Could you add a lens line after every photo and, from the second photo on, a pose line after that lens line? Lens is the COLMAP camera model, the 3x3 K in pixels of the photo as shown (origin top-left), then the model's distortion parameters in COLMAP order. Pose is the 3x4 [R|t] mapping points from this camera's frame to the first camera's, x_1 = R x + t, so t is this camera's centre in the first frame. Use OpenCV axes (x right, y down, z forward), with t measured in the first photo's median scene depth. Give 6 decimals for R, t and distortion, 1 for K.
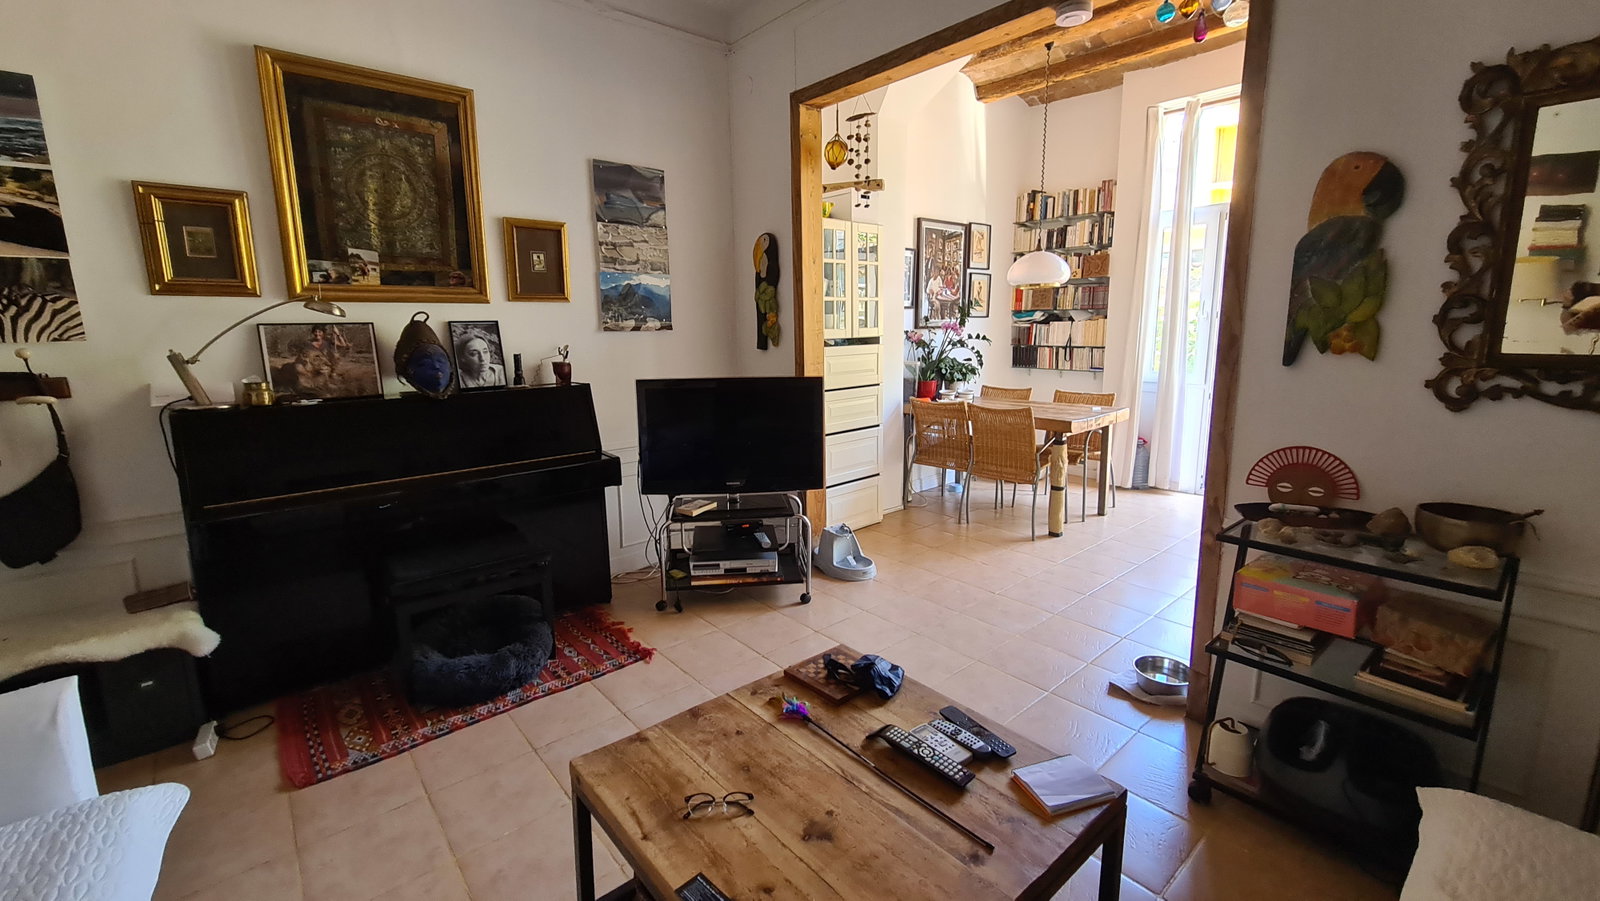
lens RADIAL K [[662.2, 0, 794.9], [0, 662.2, 439.8], [0, 0, 1]] dist [0.001635, 0.000171]
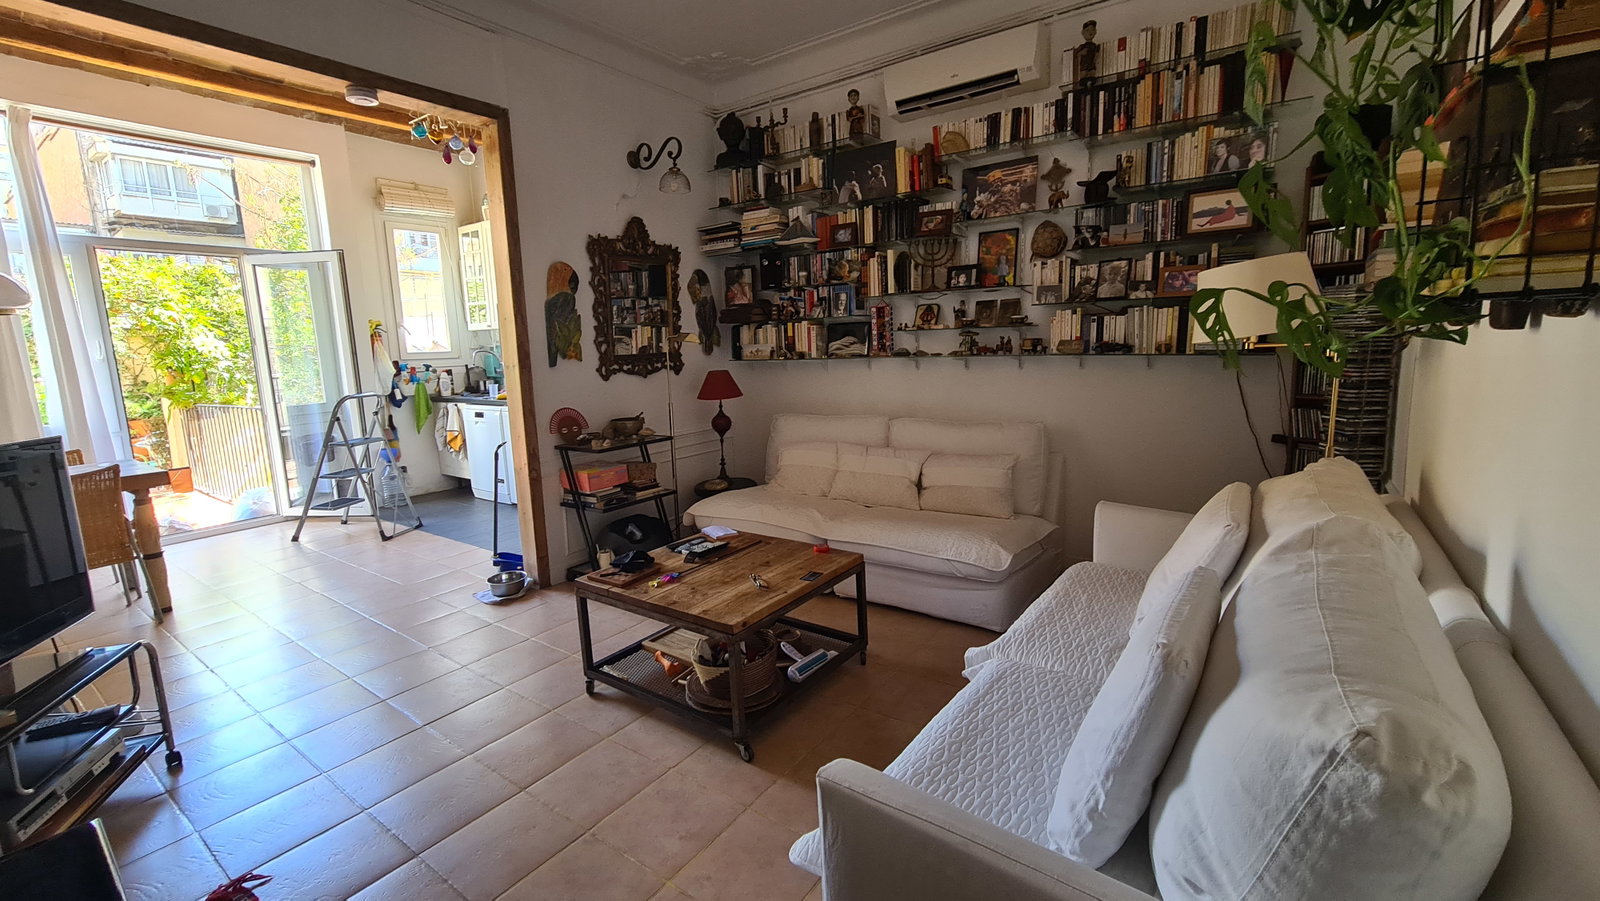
lens RADIAL K [[662.2, 0, 796.6], [0, 662.2, 439.6], [0, 0, 1]] dist [0.001635, 0.000171]
pose [[-0.237111, -0.129141, 0.962861, -1.468975], [0.204947, 0.962170, 0.179518, -0.127068], [-0.949619, 0.239901, -0.201674, 0.894628]]
